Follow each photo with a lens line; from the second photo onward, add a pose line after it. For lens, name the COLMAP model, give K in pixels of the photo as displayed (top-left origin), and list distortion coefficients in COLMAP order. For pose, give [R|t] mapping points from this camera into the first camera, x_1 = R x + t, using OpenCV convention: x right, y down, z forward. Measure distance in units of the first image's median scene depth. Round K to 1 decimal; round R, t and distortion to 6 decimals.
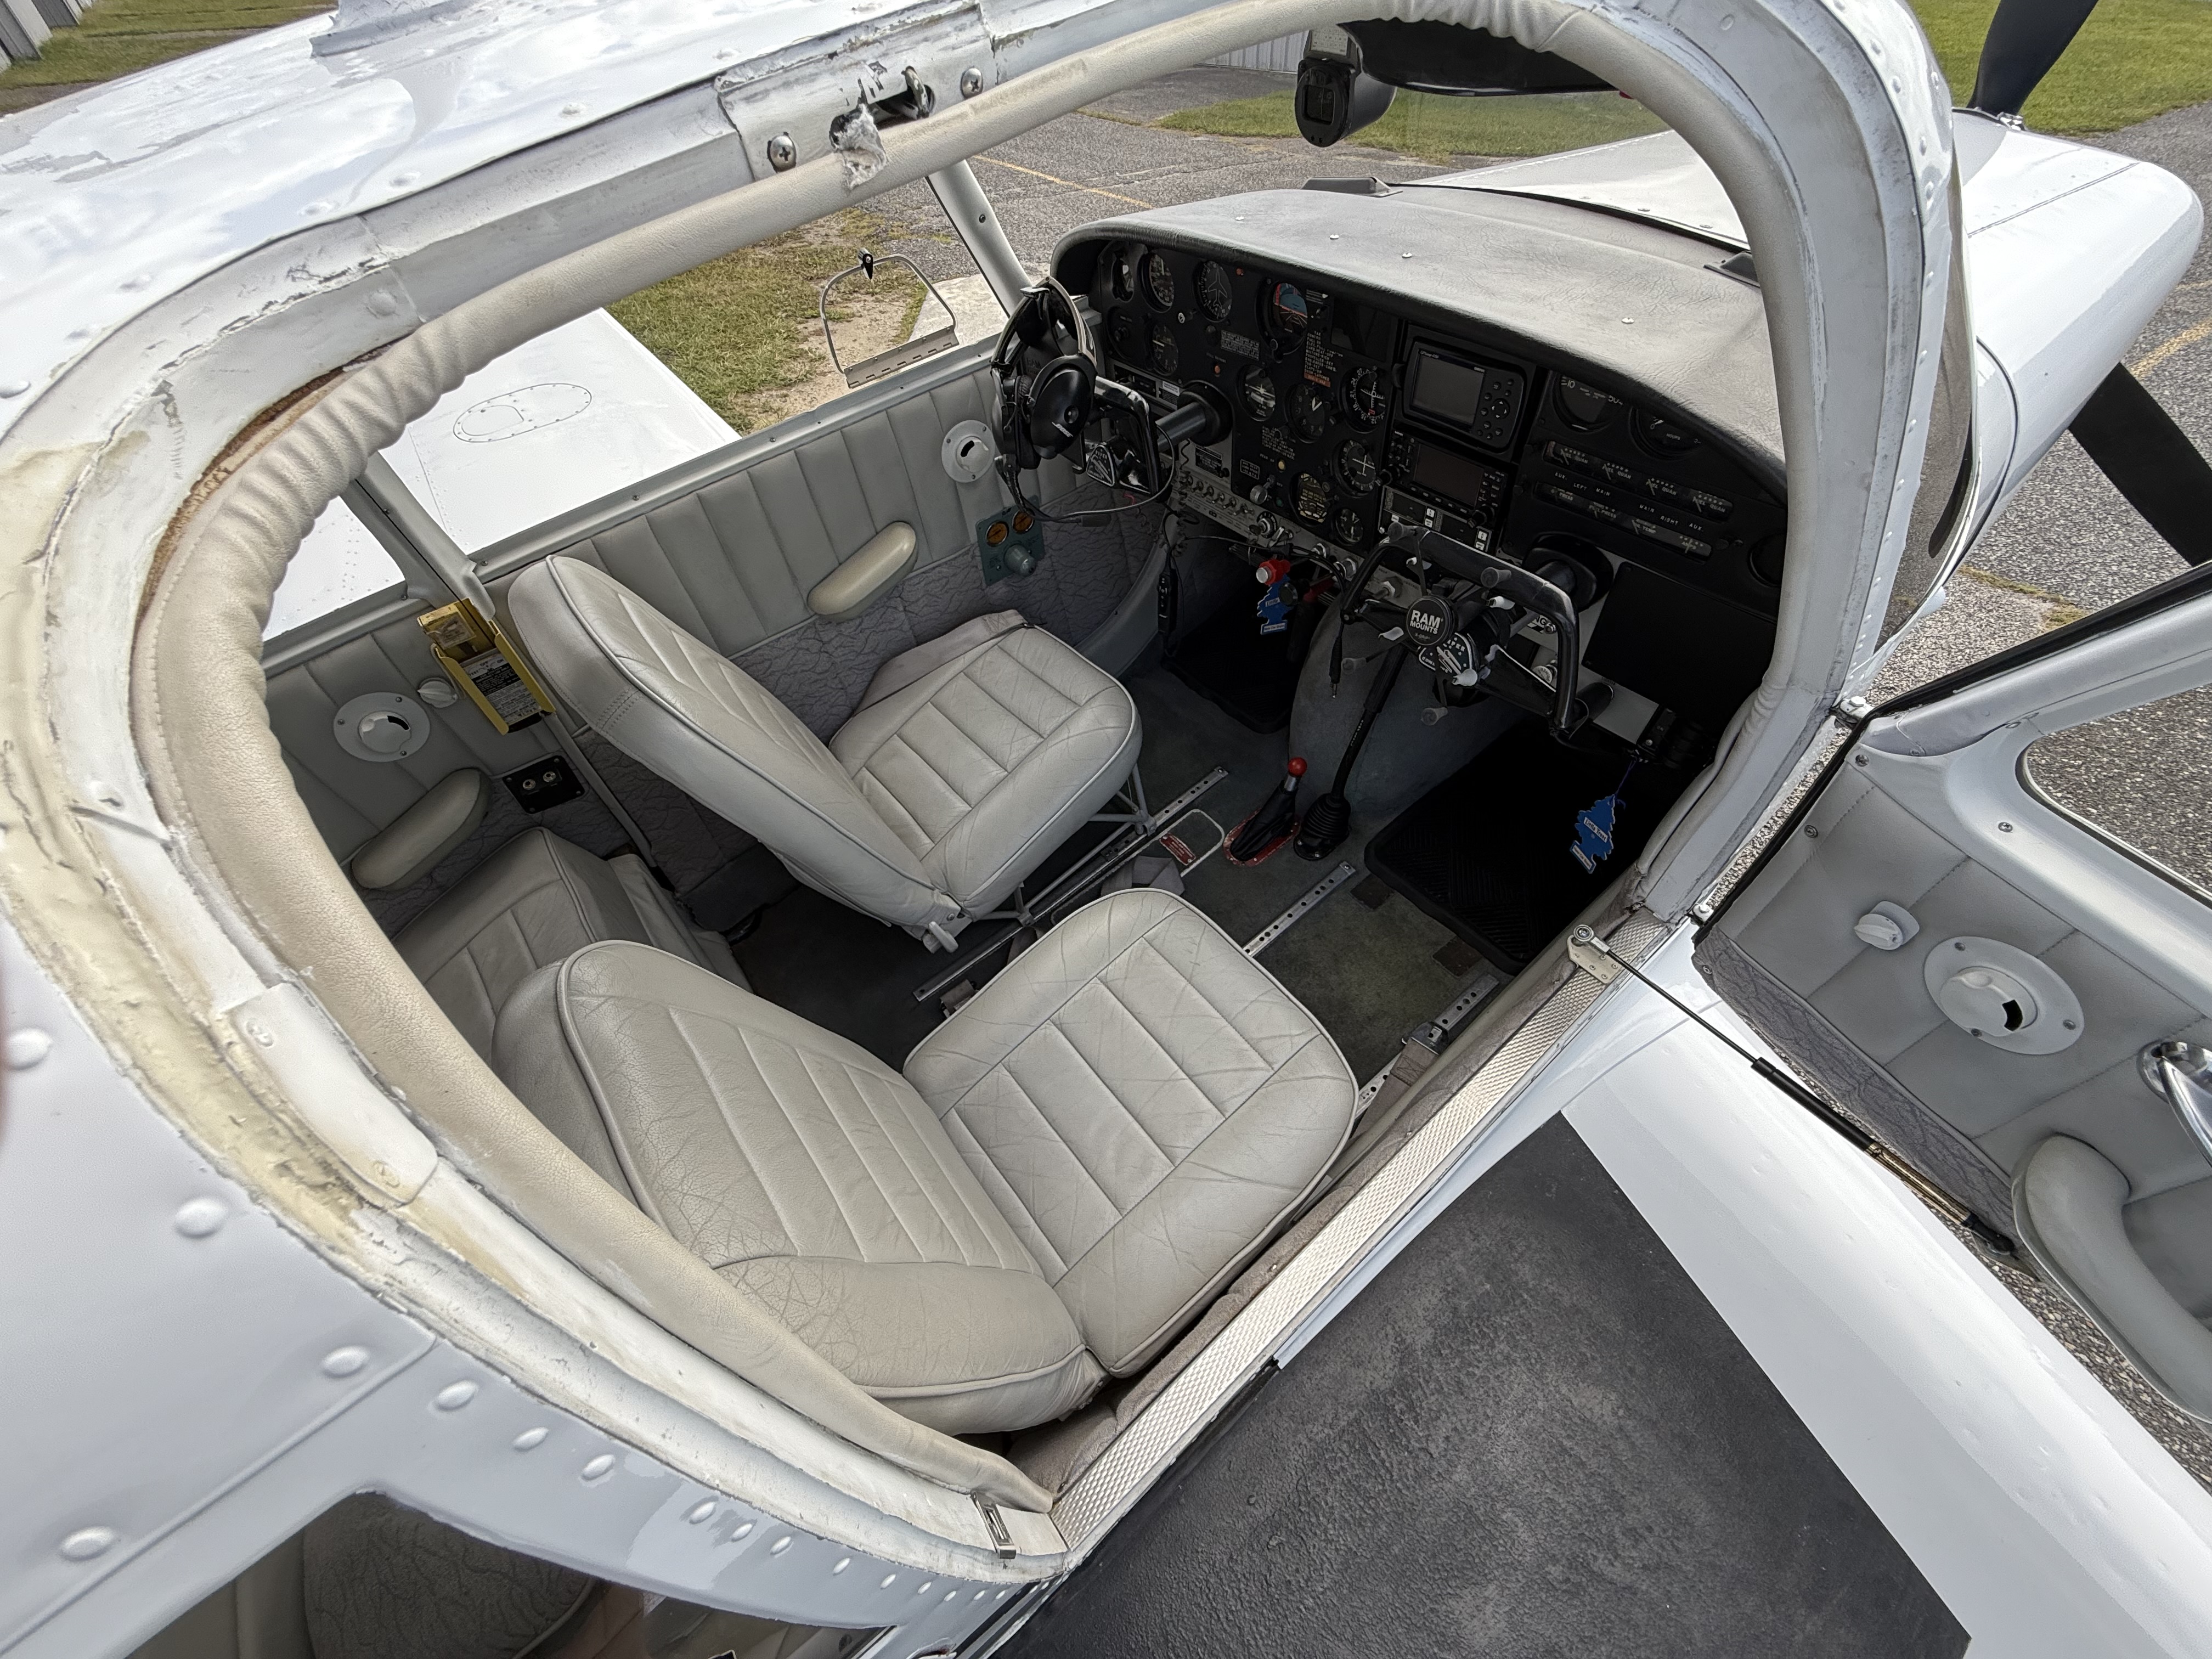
lens RADIAL K [[894.8, 0, 1104.9], [0, 894.8, 827.9], [0, 0, 1]] dist [0.002040, -0.000115]
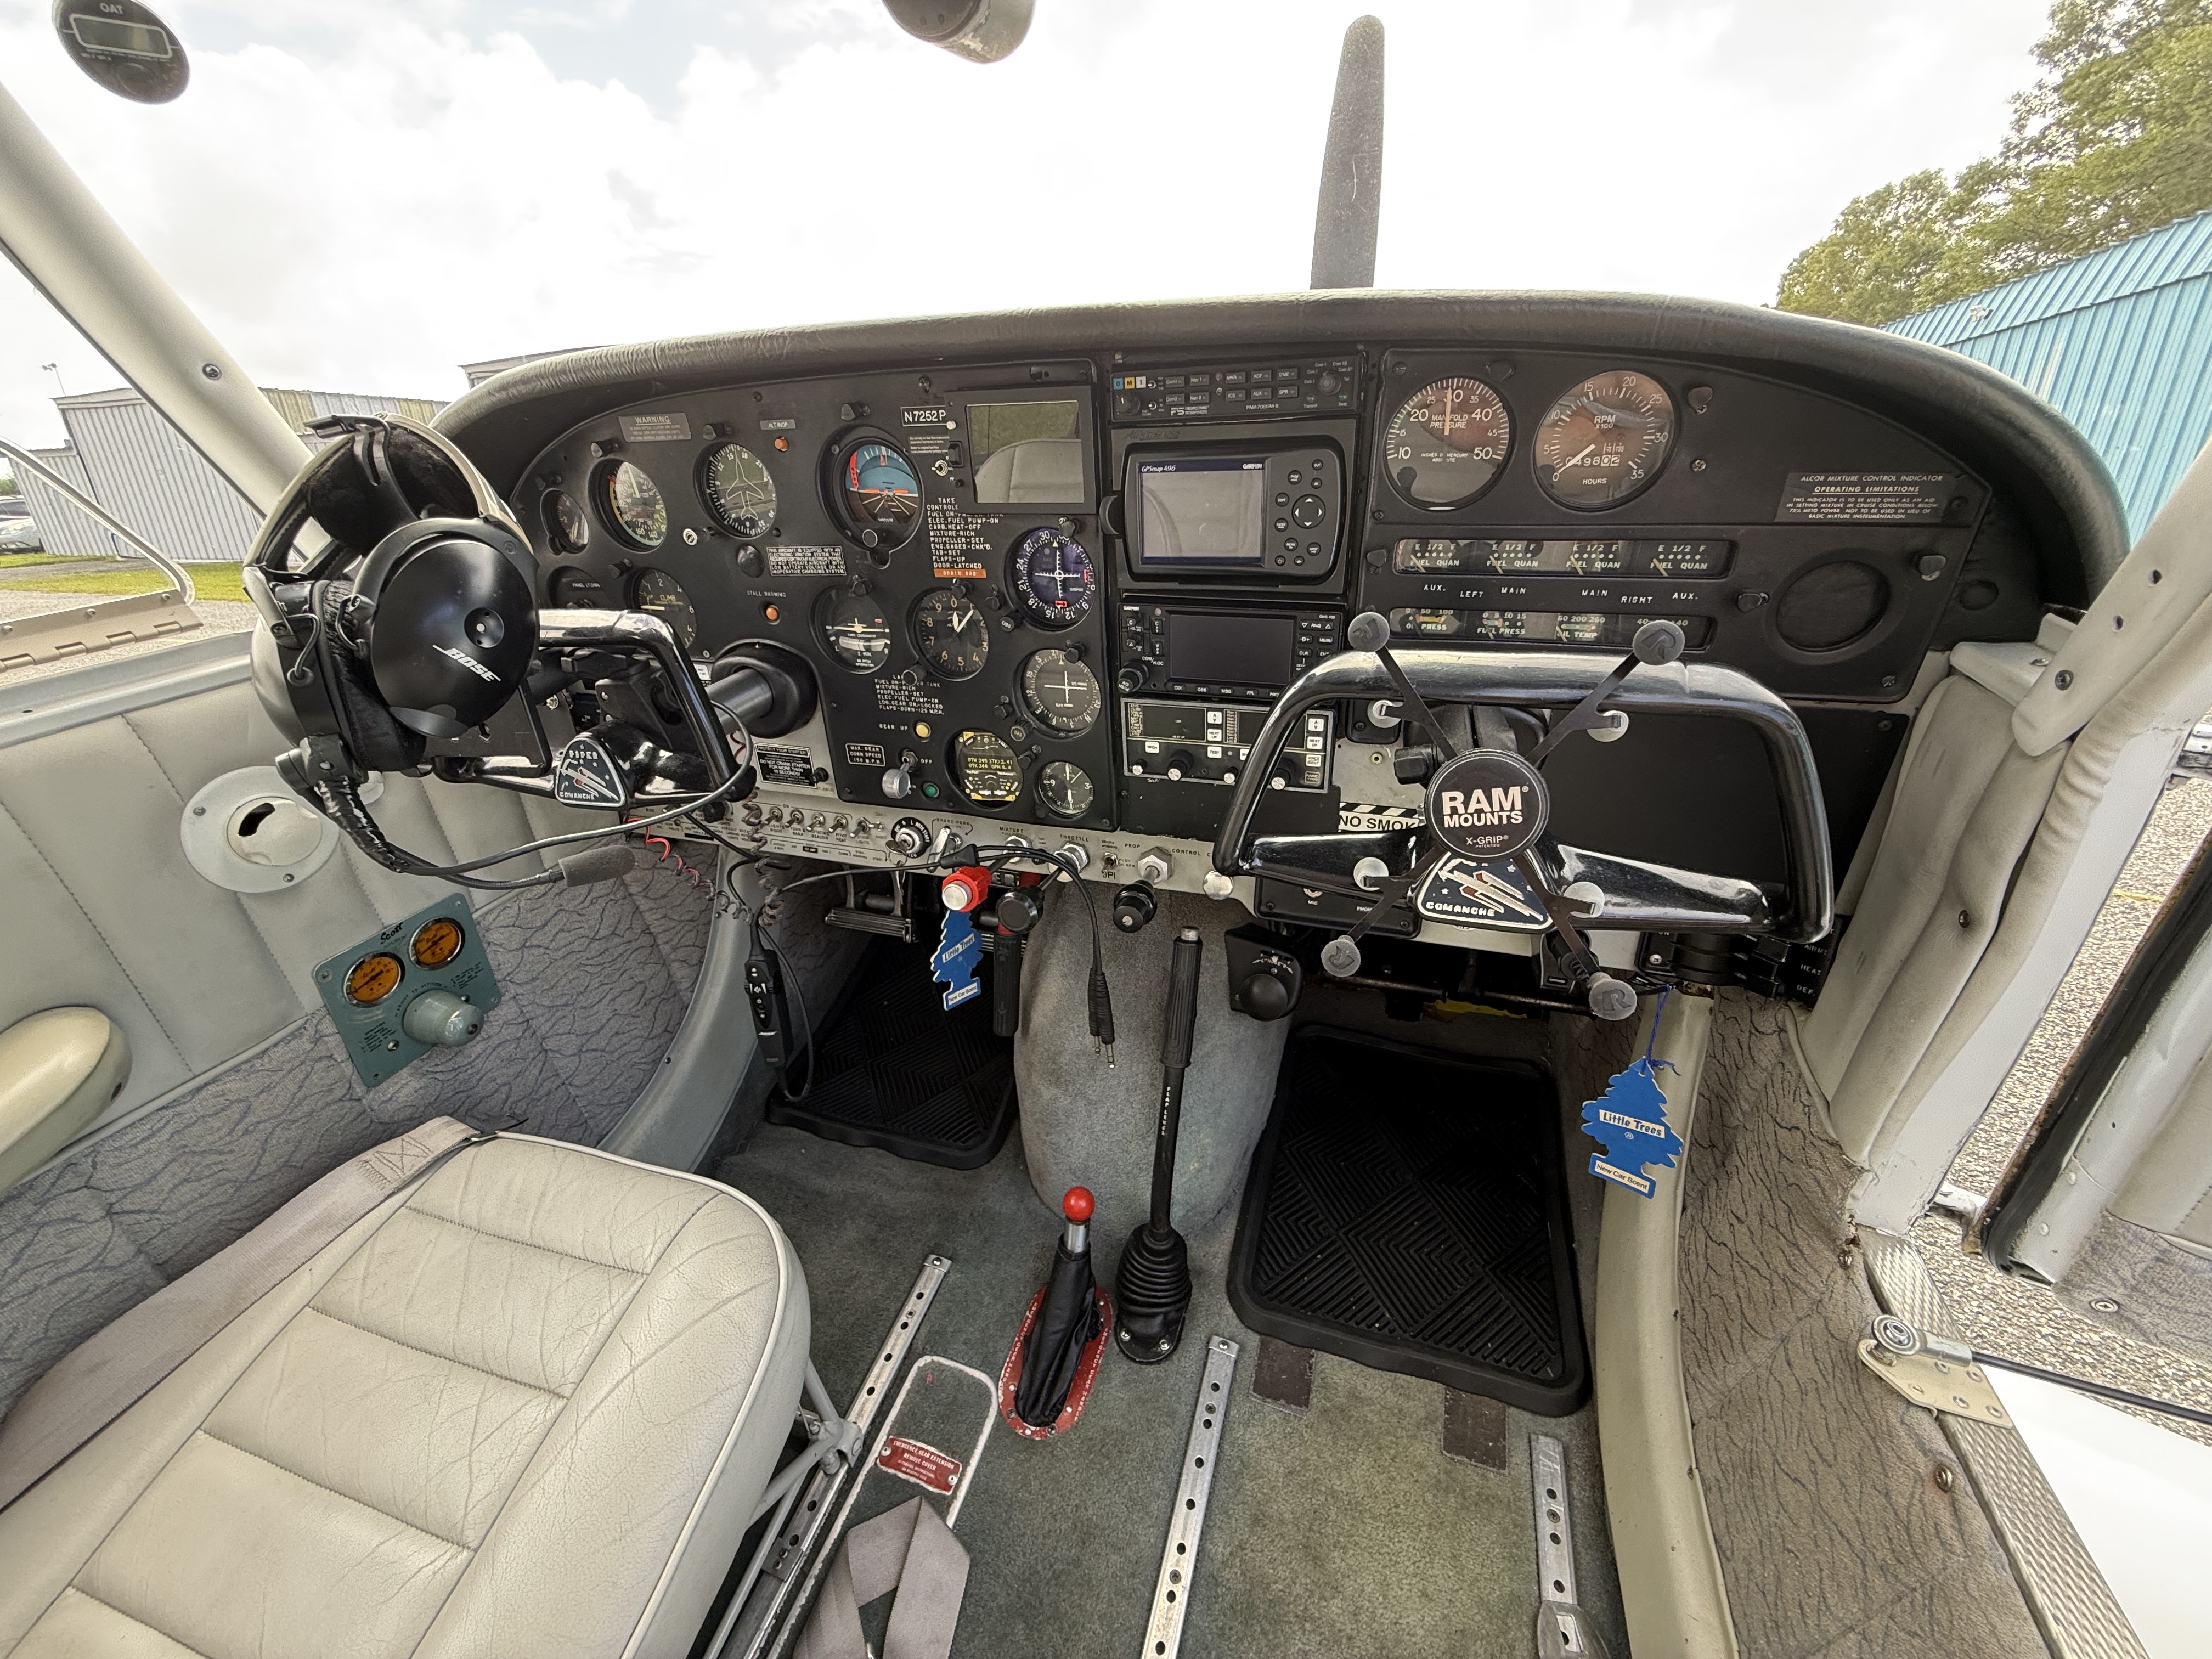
lens RADIAL K [[894.8, 0, 1105.5], [0, 894.8, 829.5], [0, 0, 1]] dist [0.002040, -0.000115]
pose [[0.839576, -0.192354, 0.508047, -0.018507], [0.389622, 0.864920, -0.316399, -0.092195], [-0.378559, 0.463588, 0.801111, 0.435060]]
